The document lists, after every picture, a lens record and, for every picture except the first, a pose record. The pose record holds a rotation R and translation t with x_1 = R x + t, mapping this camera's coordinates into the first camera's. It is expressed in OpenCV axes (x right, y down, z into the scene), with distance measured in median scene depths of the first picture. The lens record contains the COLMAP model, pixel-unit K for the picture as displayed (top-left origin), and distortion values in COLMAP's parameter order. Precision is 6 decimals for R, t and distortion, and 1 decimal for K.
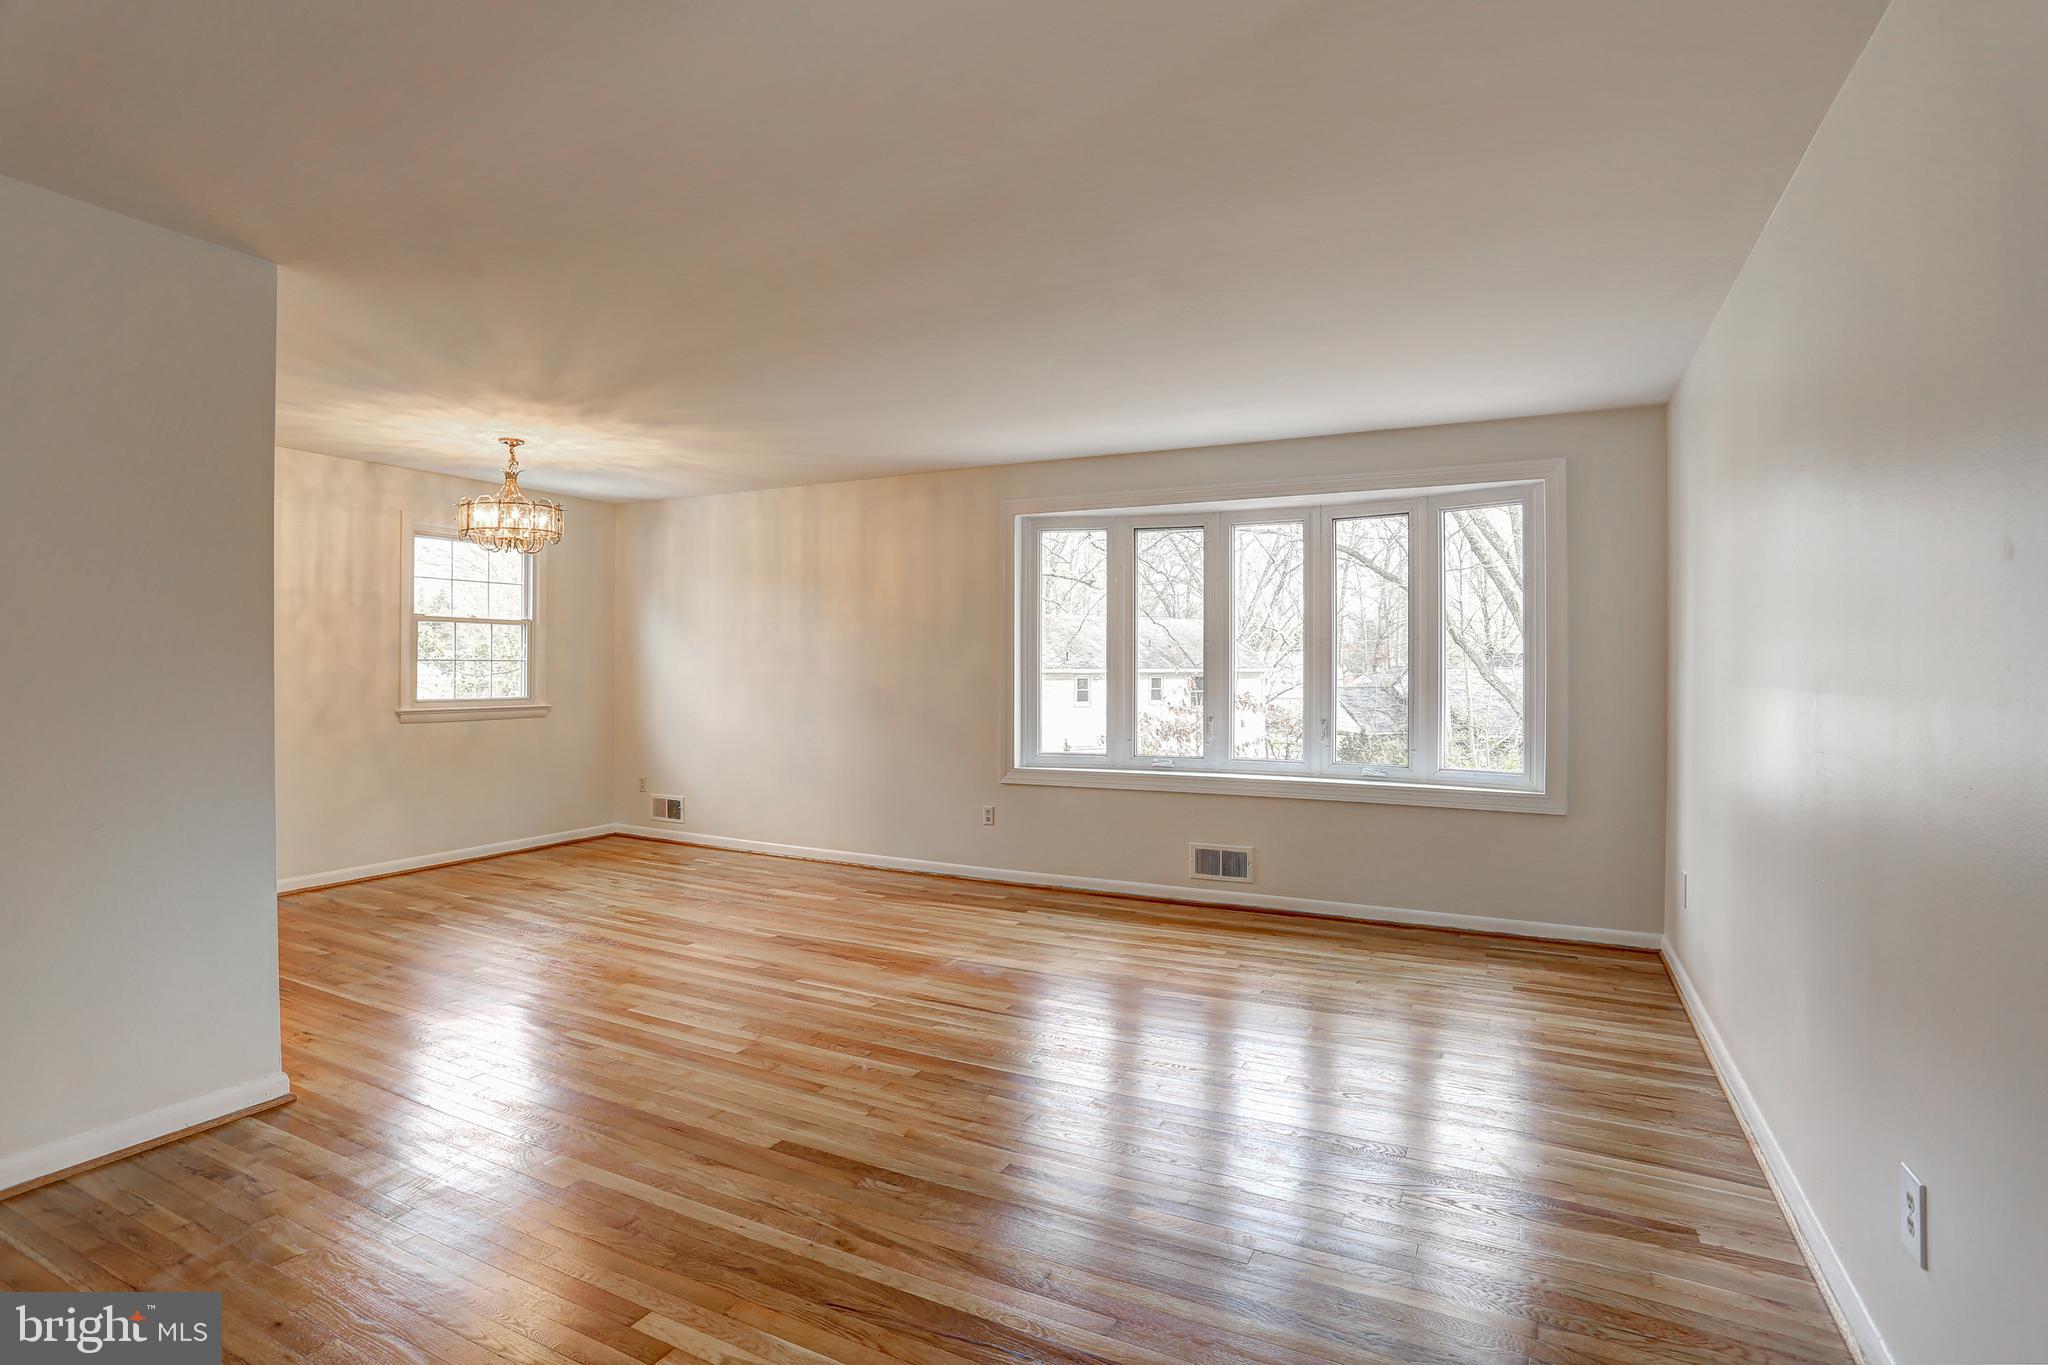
lens RADIAL K [[1012.5, 0, 1031.0], [0, 1012.5, 665.5], [0, 0, 1]] dist [-0.085336, 0.038368]
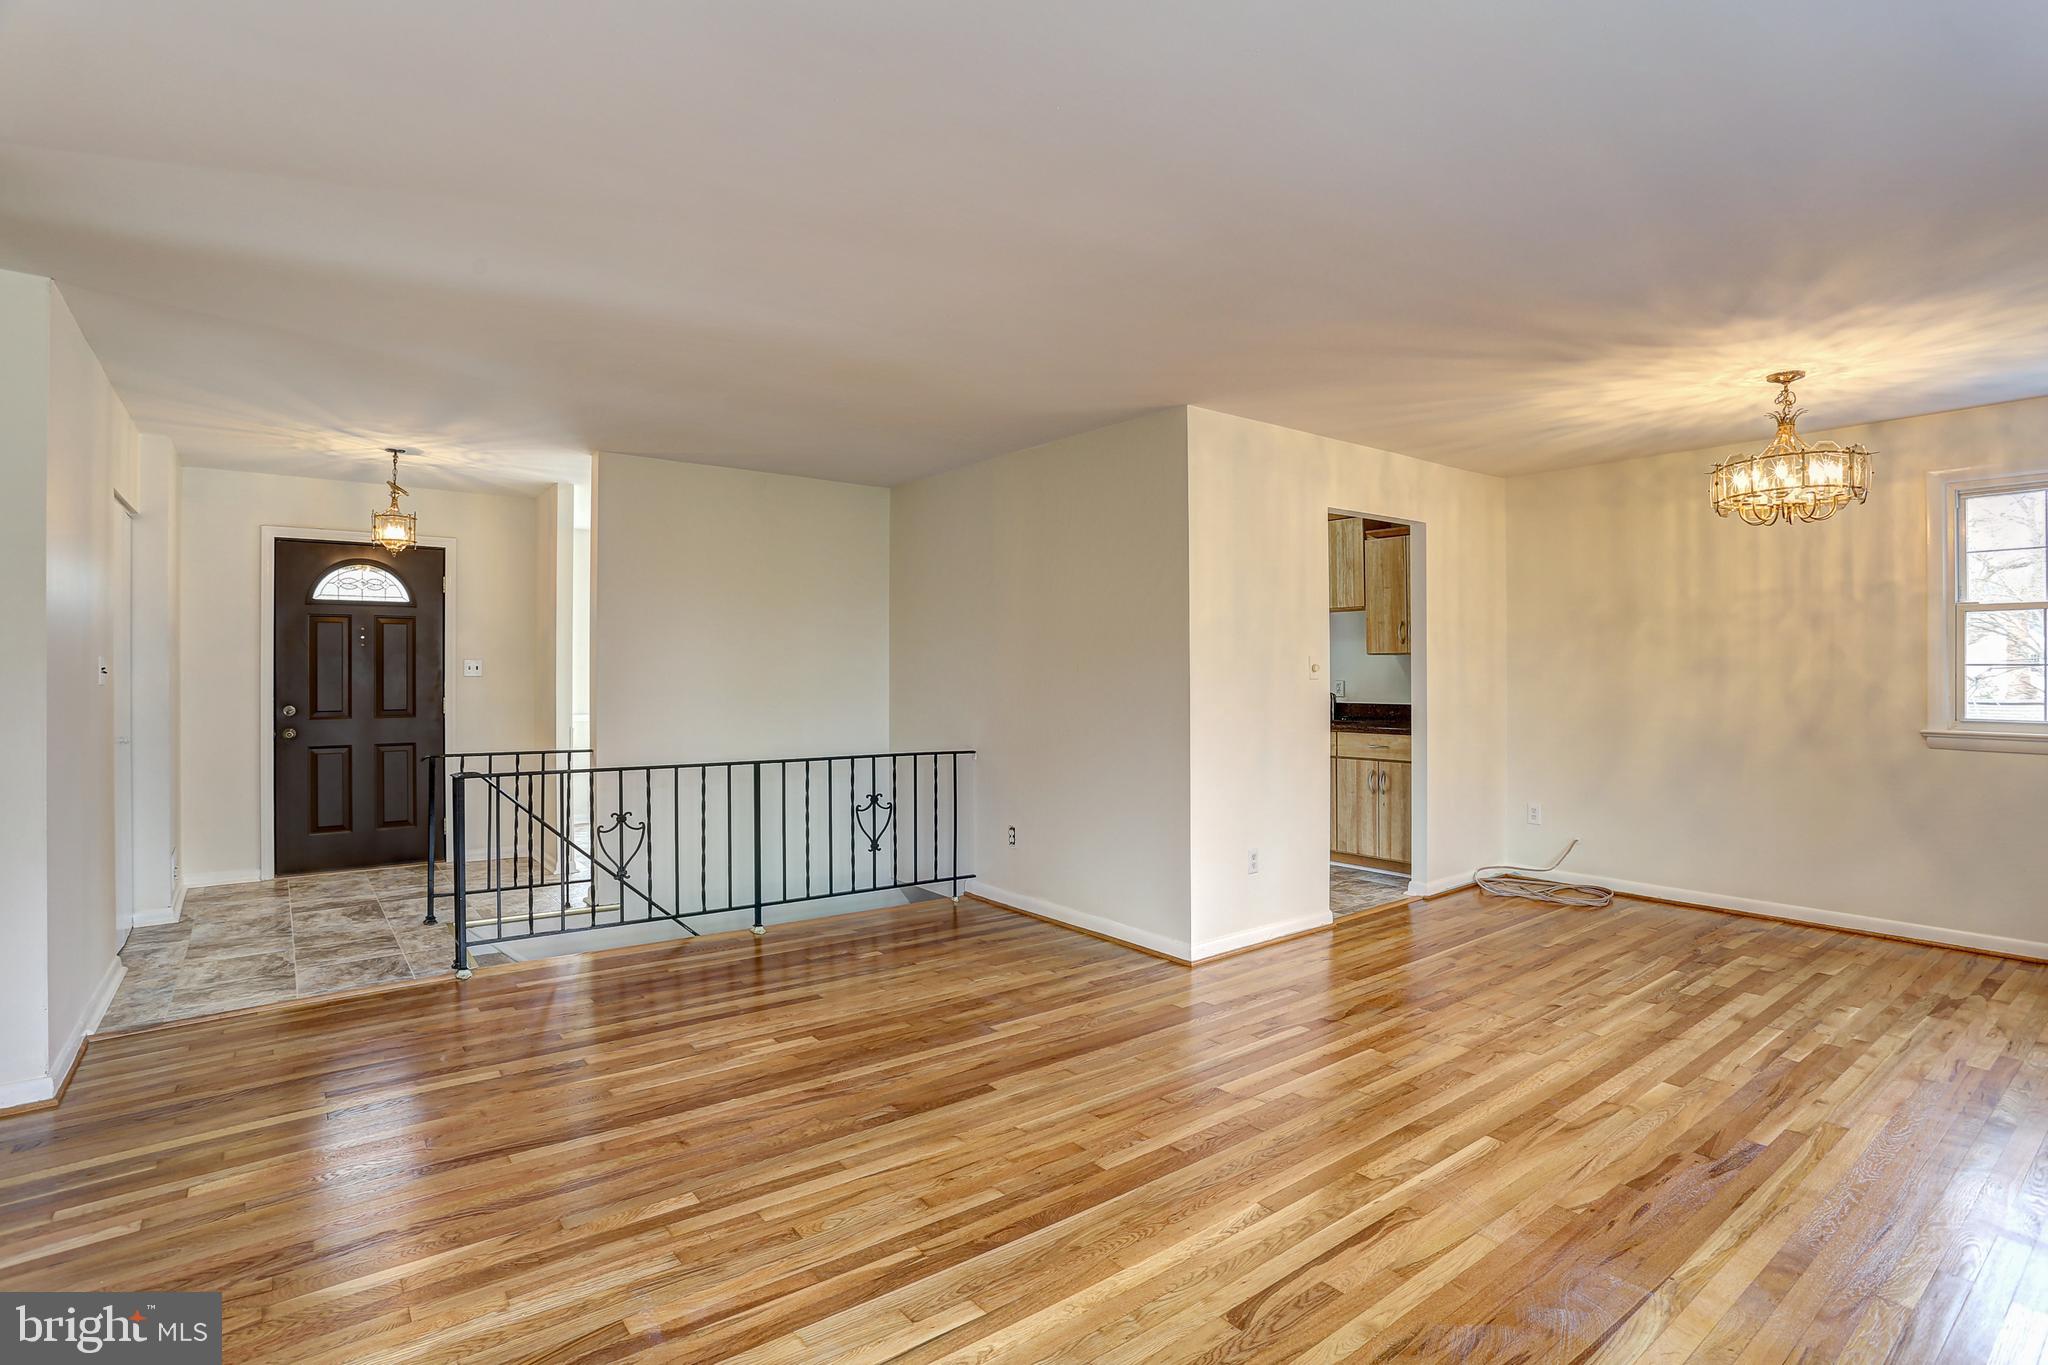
lens RADIAL K [[1014.6, 0, 1022.8], [0, 1014.6, 673.1], [0, 0, 1]] dist [-0.089936, 0.036248]
pose [[-0.446471, 0.000976, -0.894798, 0.511917], [-0.002381, 0.999995, 0.002279, 0.000633], [0.894795, 0.003148, -0.446466, 1.038010]]
